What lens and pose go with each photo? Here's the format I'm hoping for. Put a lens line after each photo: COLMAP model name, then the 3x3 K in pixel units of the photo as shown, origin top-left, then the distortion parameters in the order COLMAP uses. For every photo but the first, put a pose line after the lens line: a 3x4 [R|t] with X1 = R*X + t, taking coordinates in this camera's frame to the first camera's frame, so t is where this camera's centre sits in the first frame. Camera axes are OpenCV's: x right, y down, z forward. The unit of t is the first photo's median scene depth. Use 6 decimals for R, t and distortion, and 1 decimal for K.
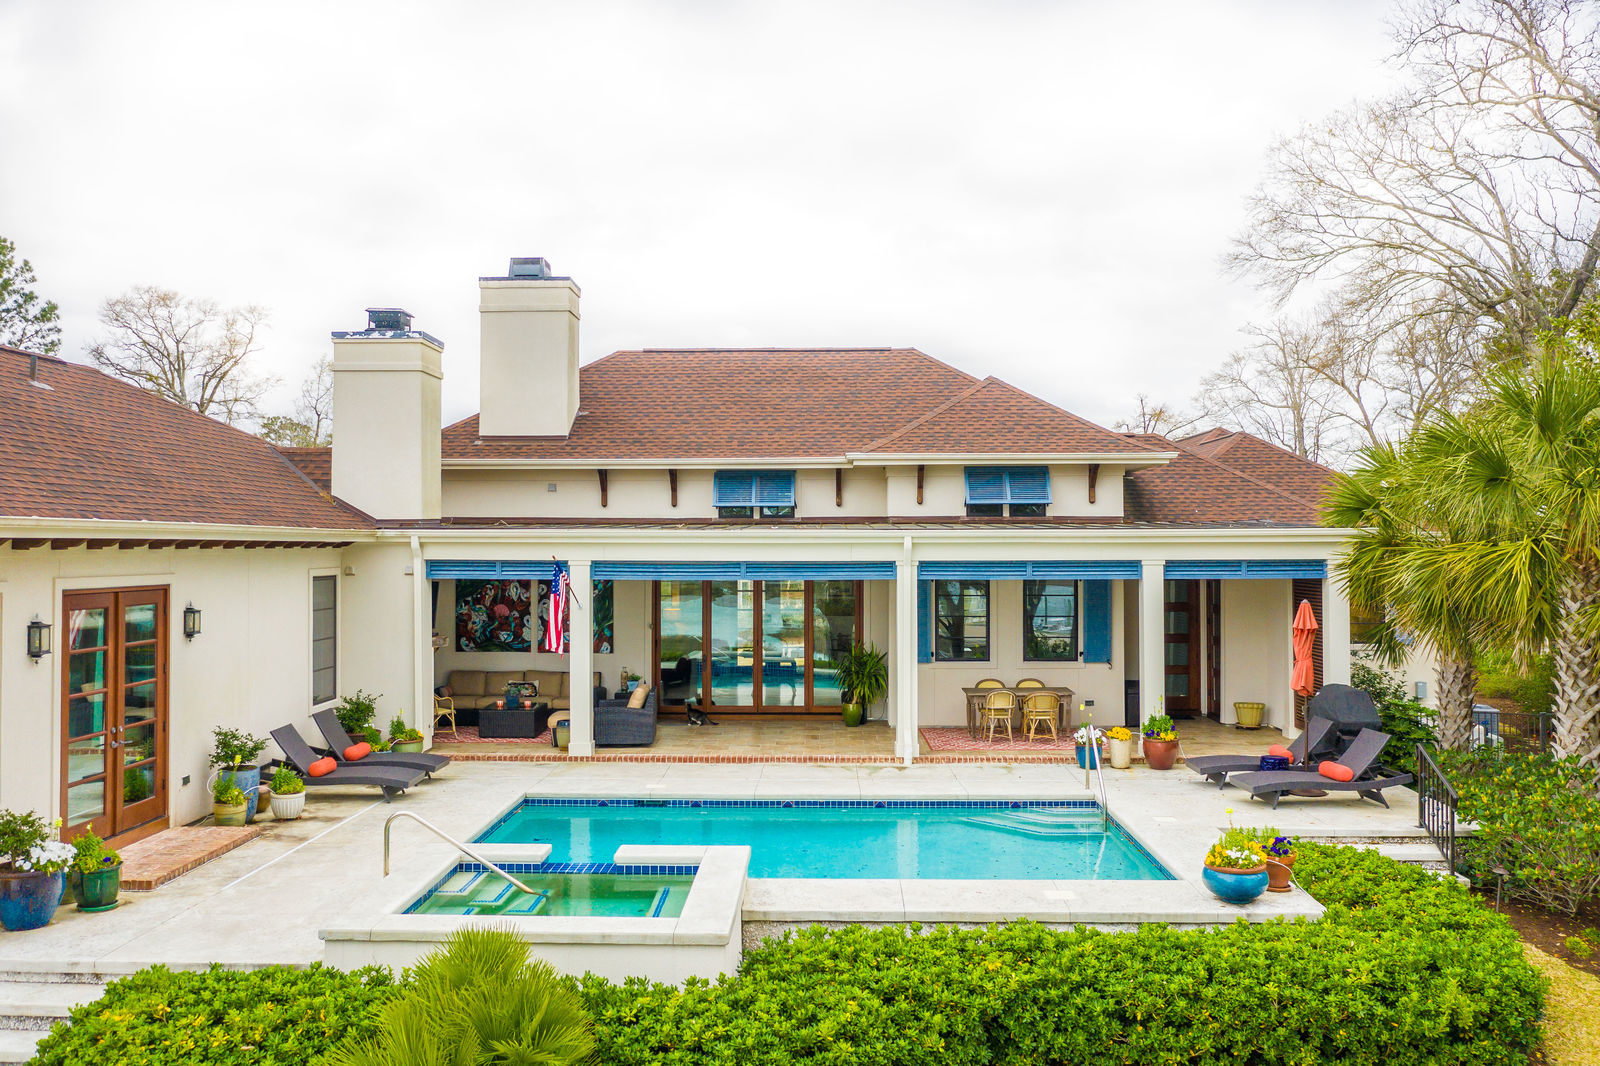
lens RADIAL K [[1344.8, 0, 802.8], [0, 1344.8, 527.9], [0, 0, 1]] dist [-0.004297, 0.027605]
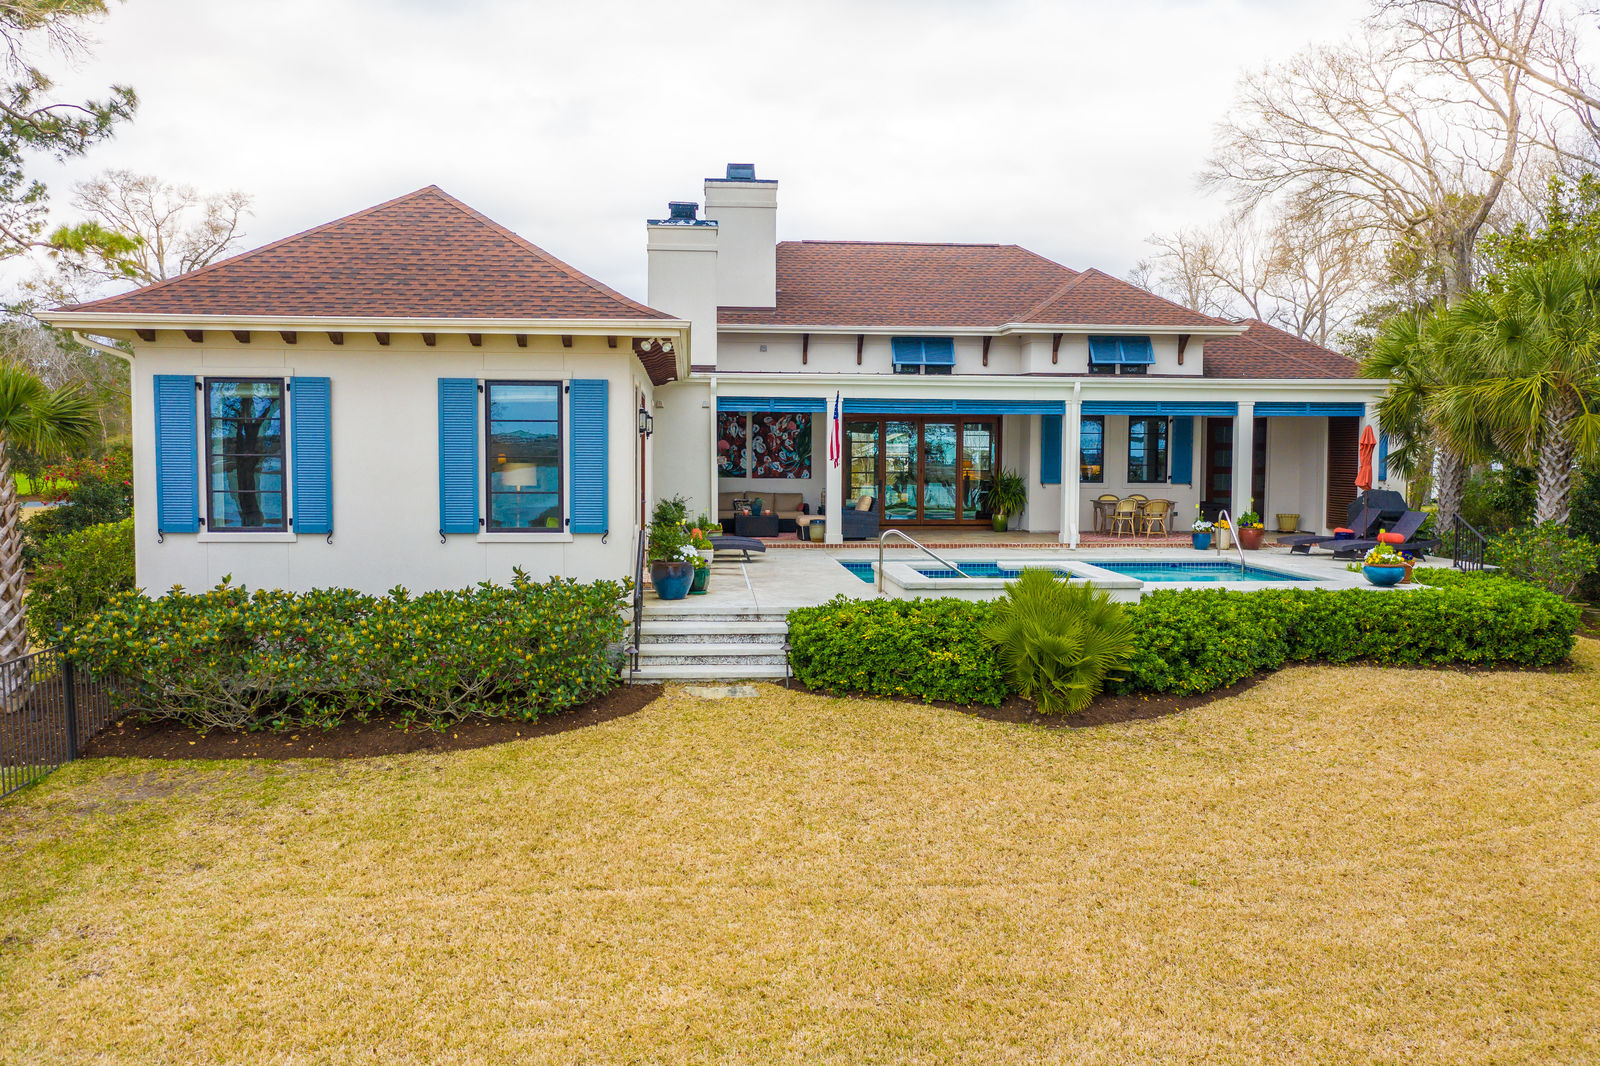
lens RADIAL K [[1344.8, 0, 802.2], [0, 1344.8, 544.1], [0, 0, 1]] dist [-0.004297, 0.027605]
pose [[0.993459, -0.001676, 0.114174, -0.297824], [-0.007546, 0.996743, 0.080291, 0.052437], [-0.113936, -0.080627, 0.990211, -0.280772]]
